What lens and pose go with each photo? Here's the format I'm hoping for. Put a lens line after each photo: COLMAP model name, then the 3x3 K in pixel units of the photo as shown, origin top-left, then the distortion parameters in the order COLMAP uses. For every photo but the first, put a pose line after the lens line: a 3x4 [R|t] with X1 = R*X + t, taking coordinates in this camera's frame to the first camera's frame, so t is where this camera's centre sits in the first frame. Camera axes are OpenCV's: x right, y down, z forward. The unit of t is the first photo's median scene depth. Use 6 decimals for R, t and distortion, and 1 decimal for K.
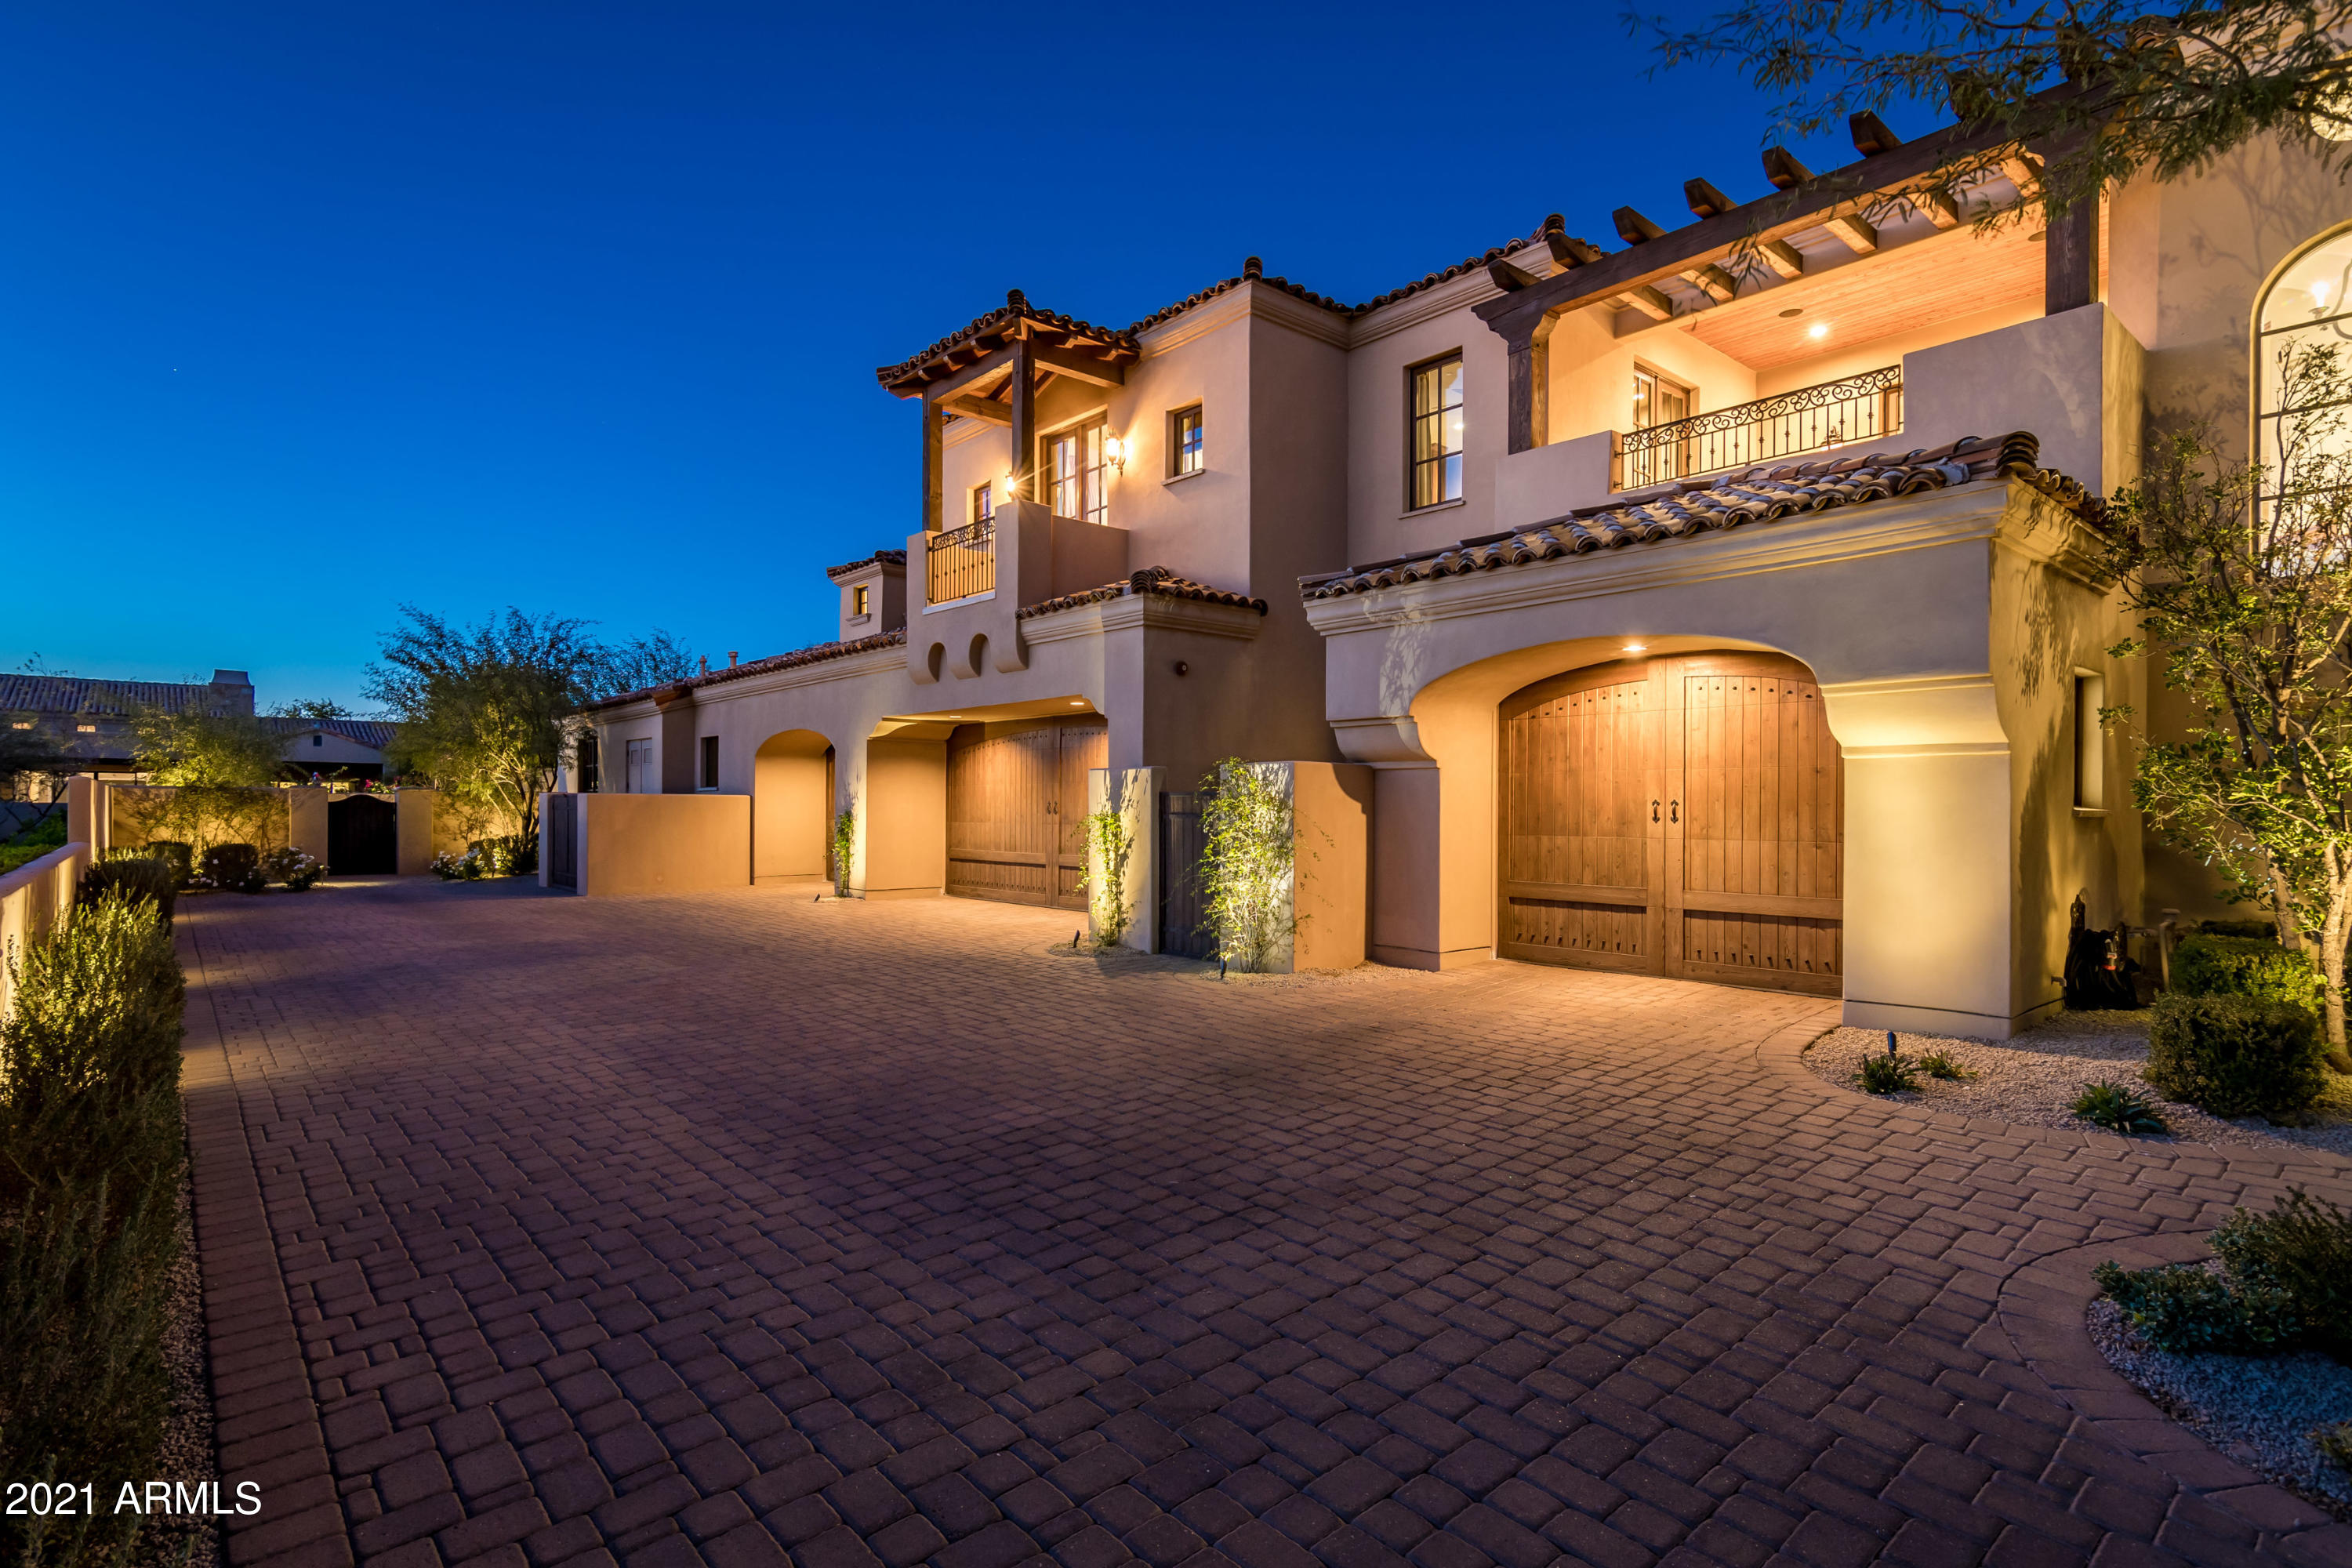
lens RADIAL K [[1129.0, 0, 1176.0], [0, 1129.0, 784.0], [0, 0, 1]] dist [0.000560, 0.000125]
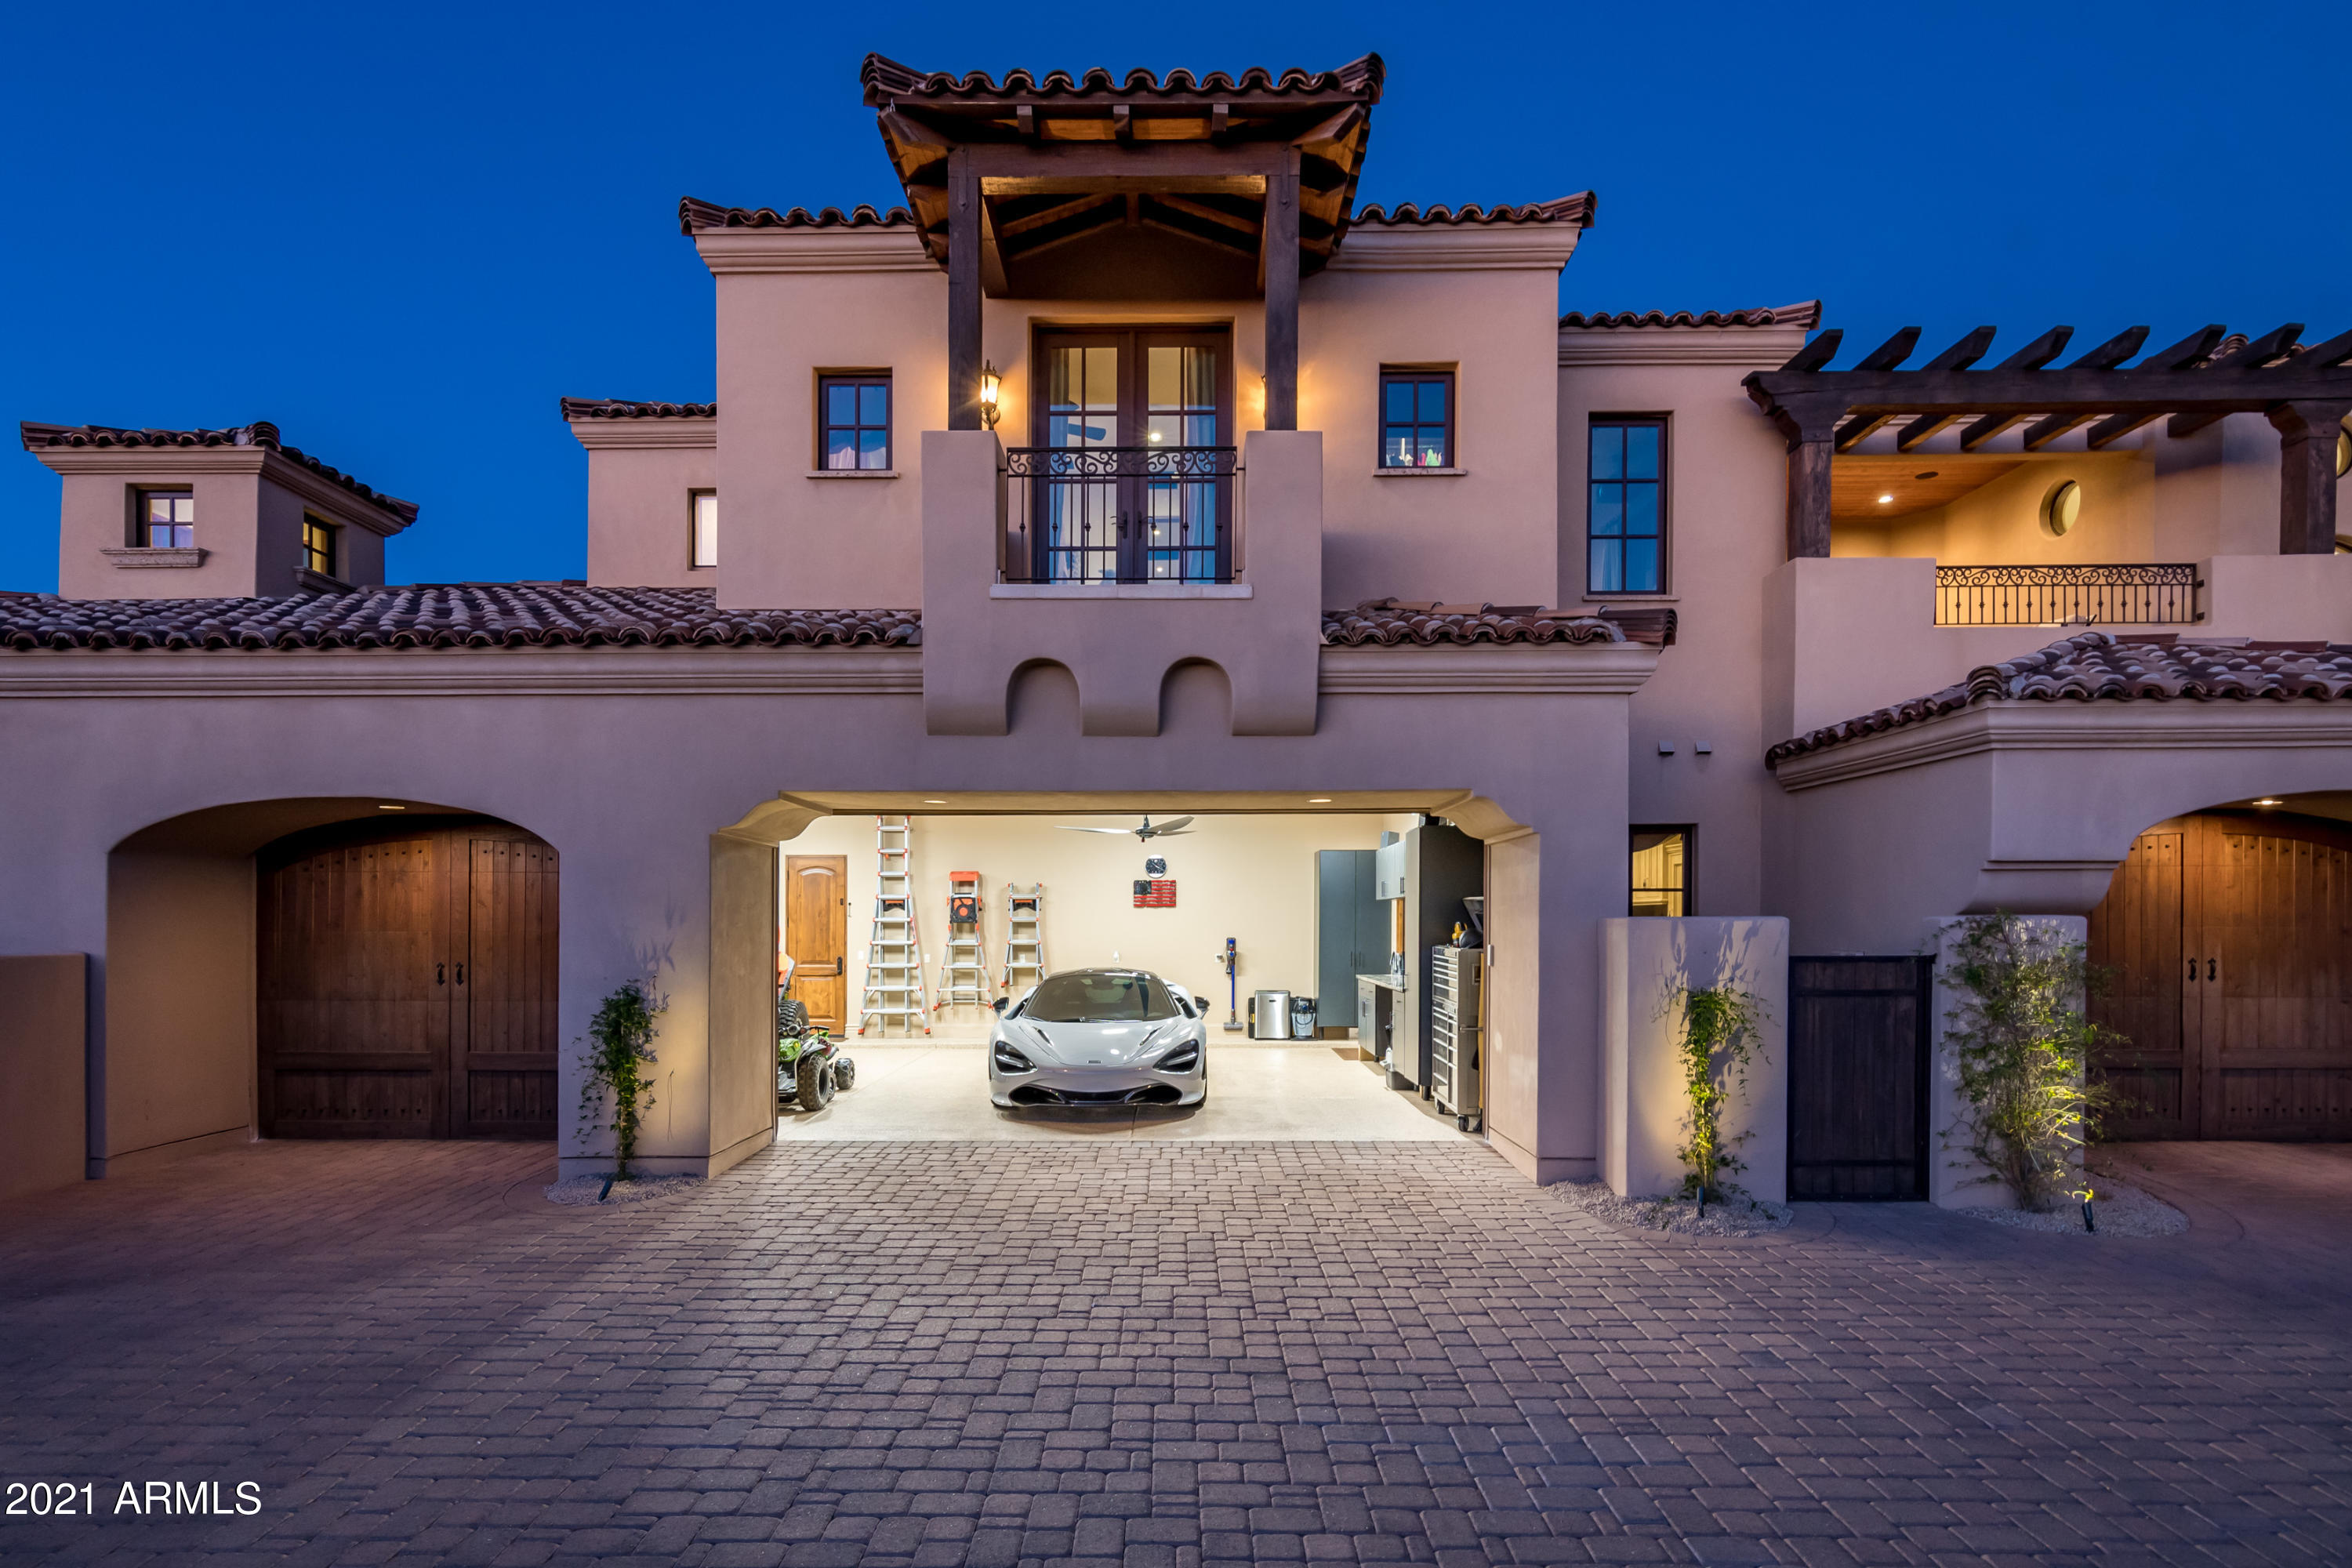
lens RADIAL K [[1184.9, 0, 1172.9], [0, 1184.9, 914.6], [0, 0, 1]] dist [-0.000057, -0.000217]
pose [[0.672289, 0.004704, 0.740274, -0.898662], [-0.007477, 0.999972, 0.000436, -0.016370], [-0.740251, -0.005828, 0.672305, 0.947500]]
